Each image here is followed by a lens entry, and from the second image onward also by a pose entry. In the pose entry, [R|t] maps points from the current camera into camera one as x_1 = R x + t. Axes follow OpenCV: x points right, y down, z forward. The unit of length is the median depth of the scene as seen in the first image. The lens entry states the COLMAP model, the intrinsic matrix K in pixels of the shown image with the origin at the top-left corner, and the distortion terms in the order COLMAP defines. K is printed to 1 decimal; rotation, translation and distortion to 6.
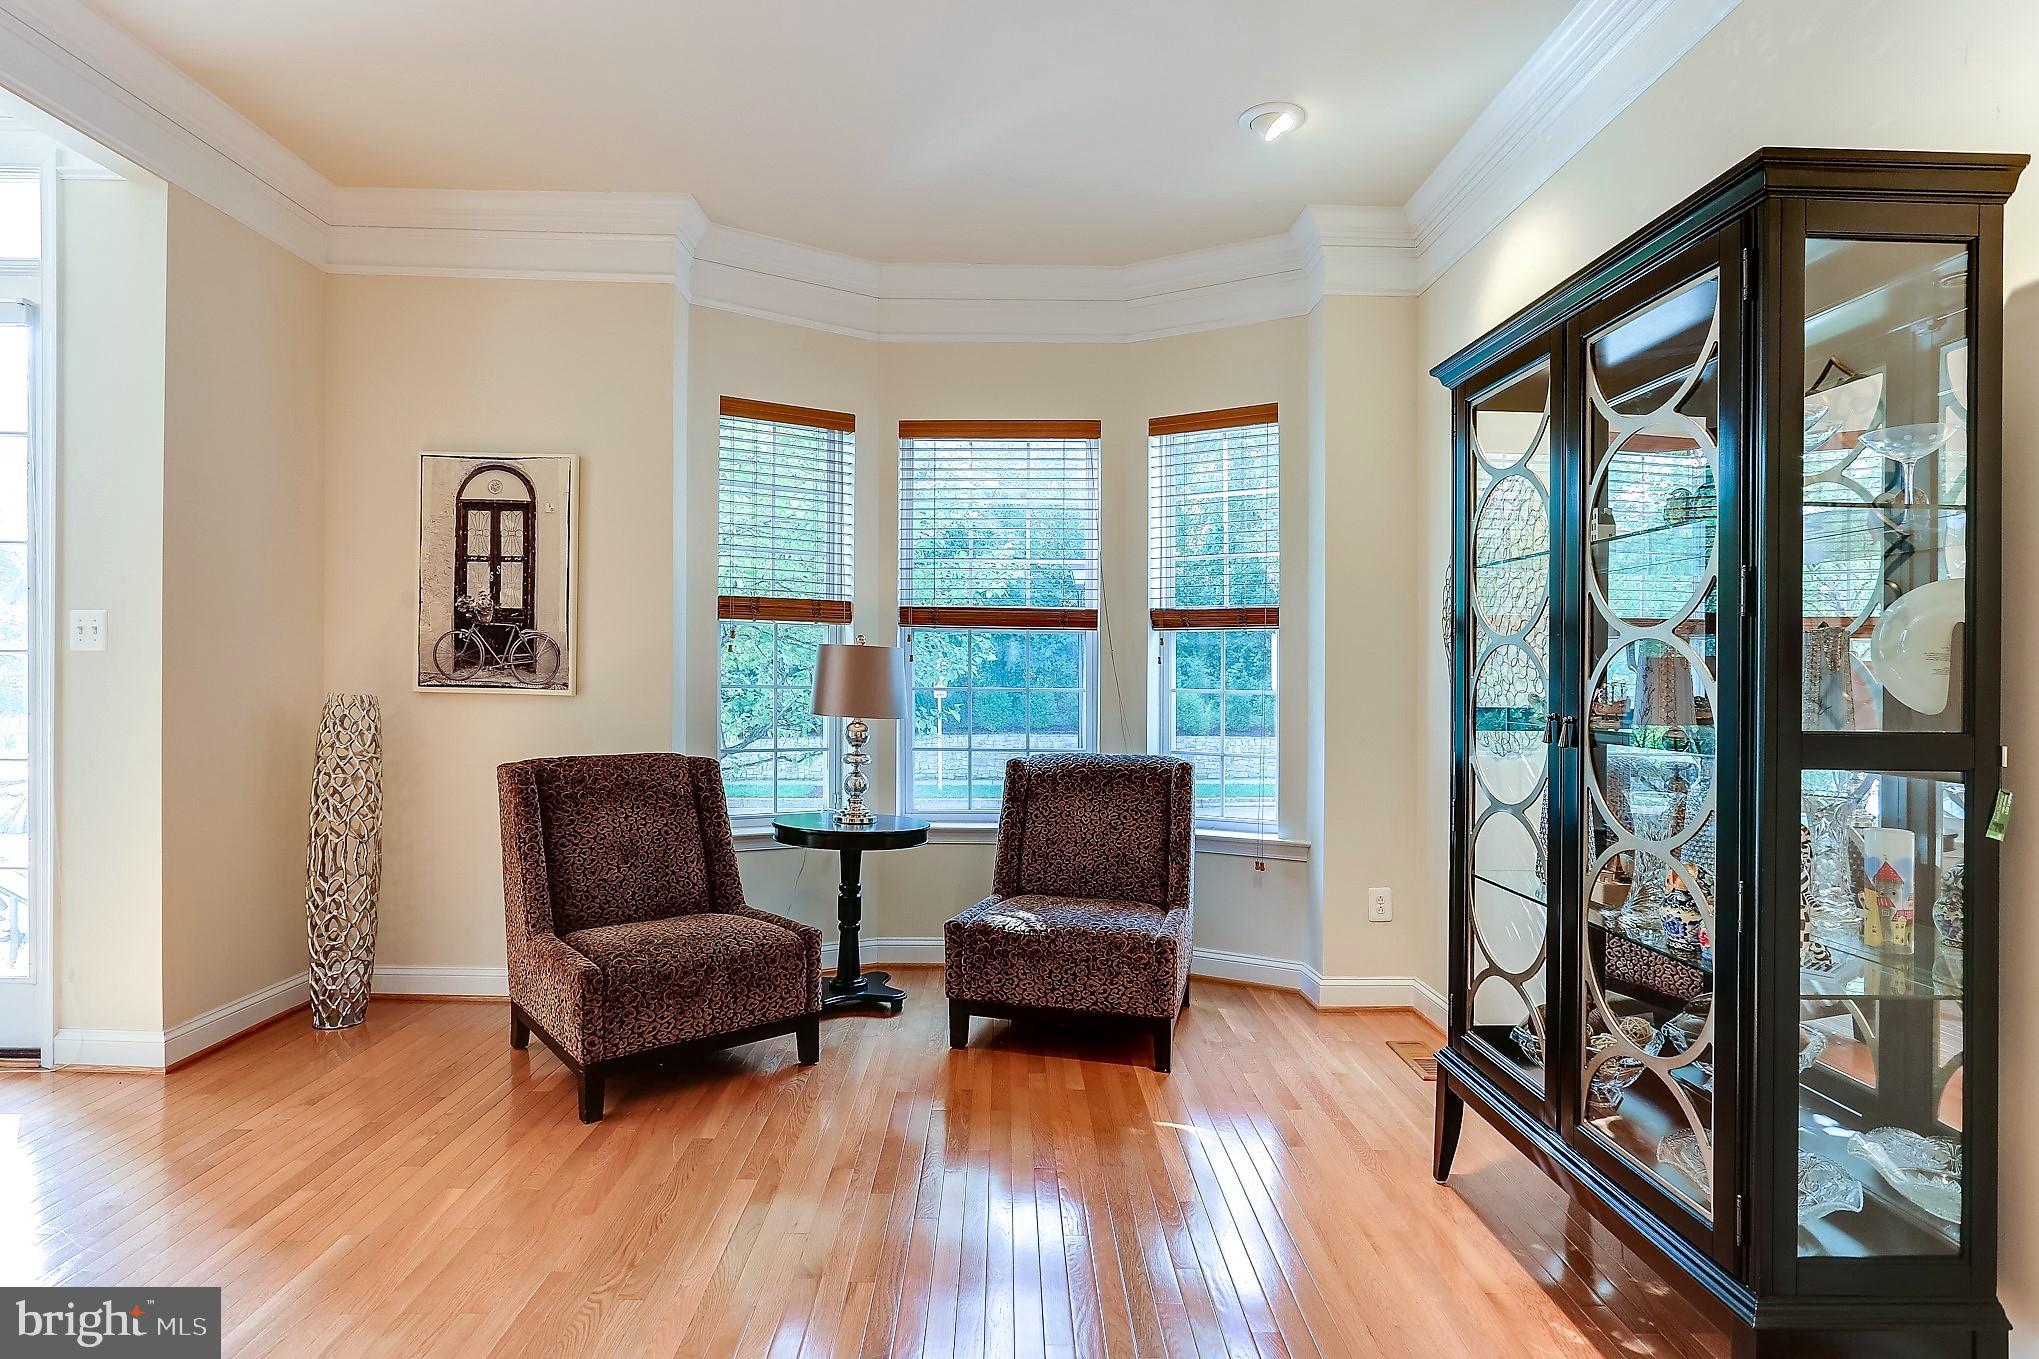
lens RADIAL K [[1061.5, 0, 1019.5], [0, 1061.5, 679.5], [0, 0, 1]] dist [-0.005303, 0.000681]
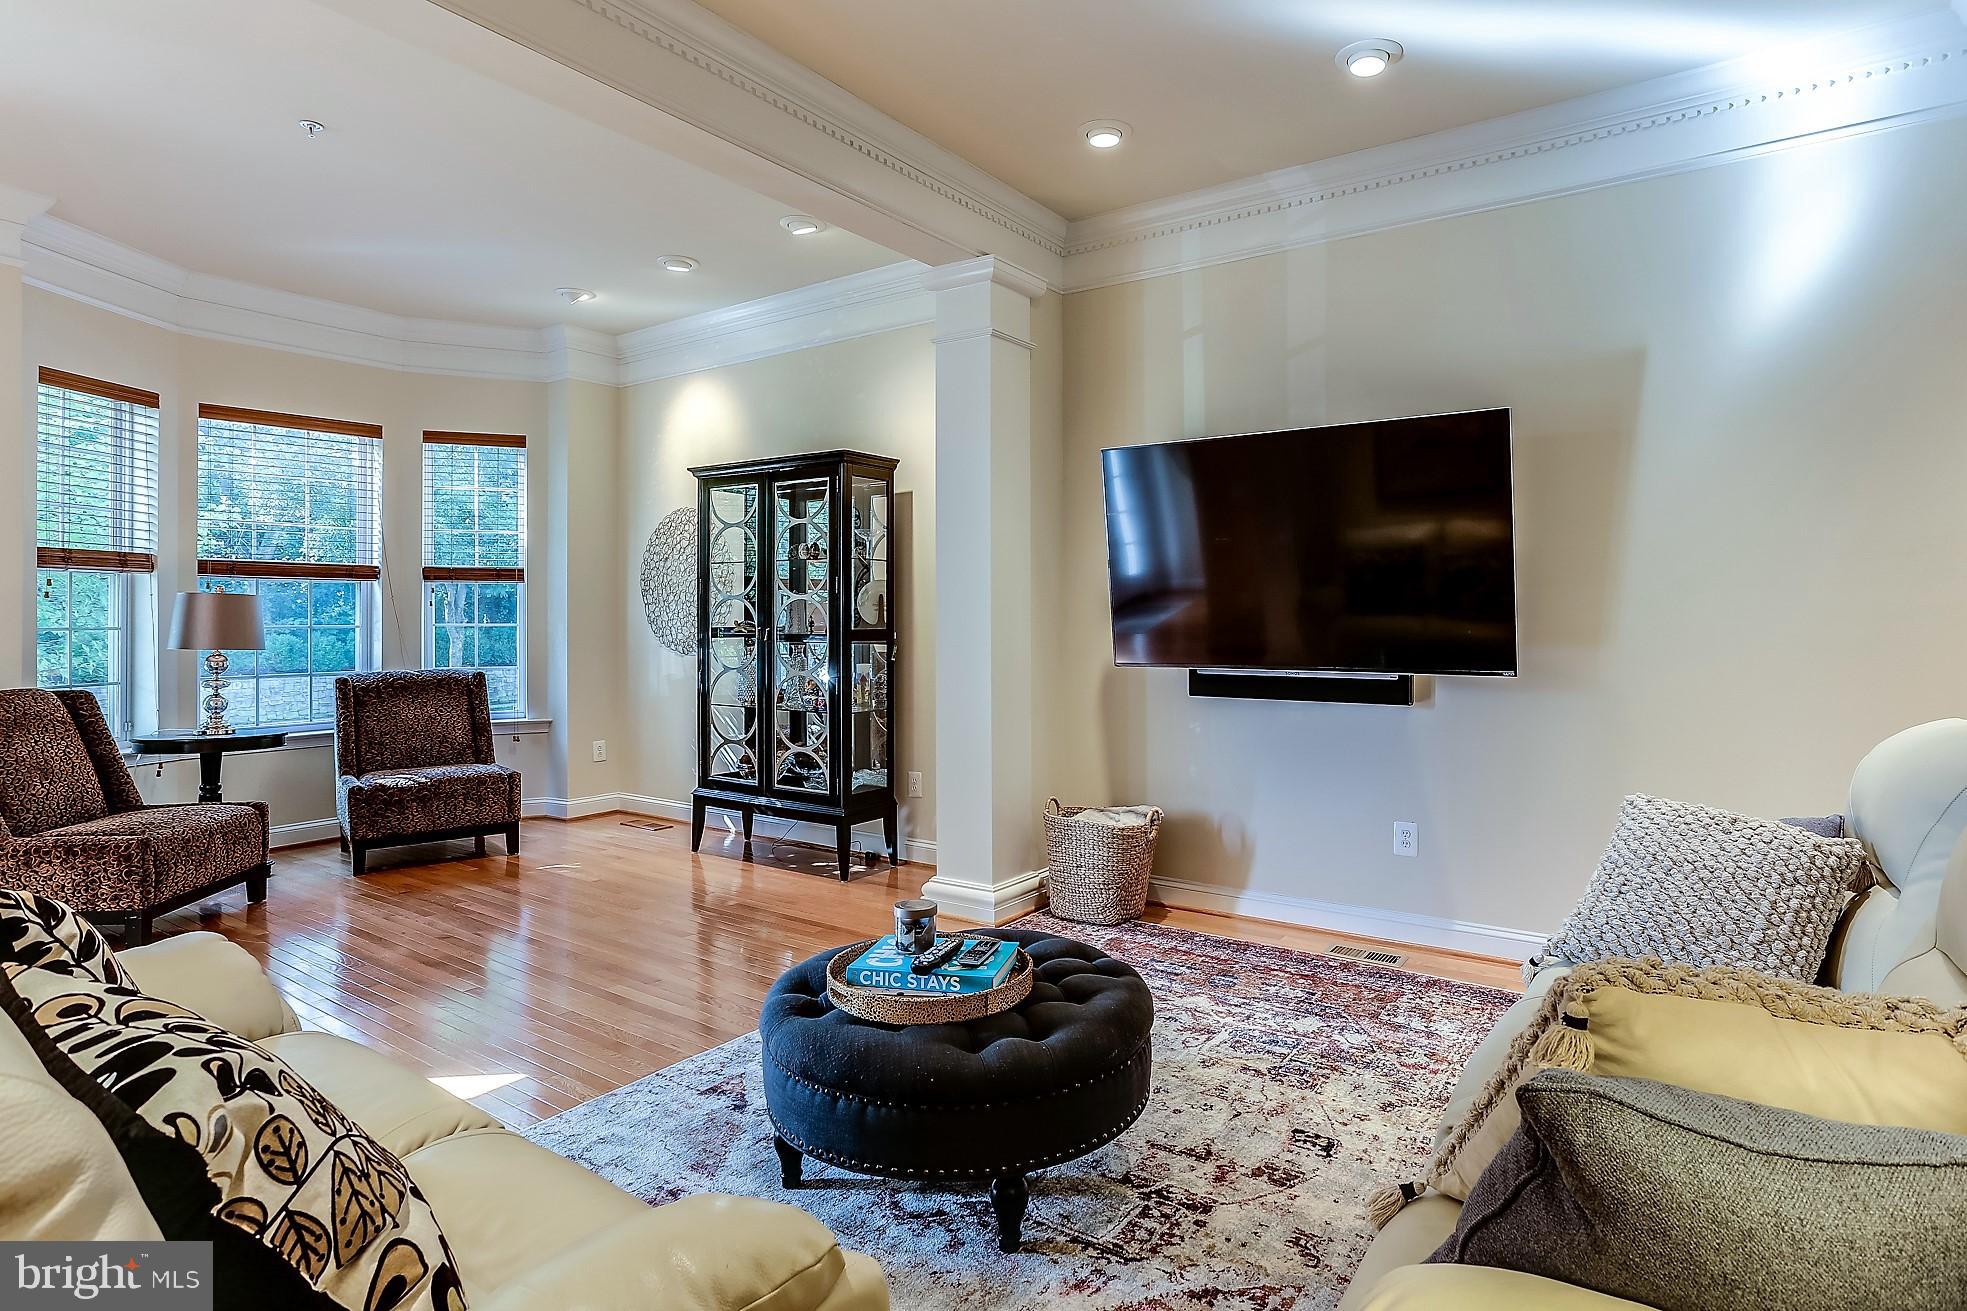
lens RADIAL K [[1047.2, 0, 991.2], [0, 1047.2, 611.9], [0, 0, 1]] dist [0.001412, 0.000234]
pose [[0.609619, -0.008386, 0.792650, -0.579257], [0.010784, 0.999939, 0.002285, -0.002472], [-0.792621, 0.007155, 0.609672, -0.482183]]
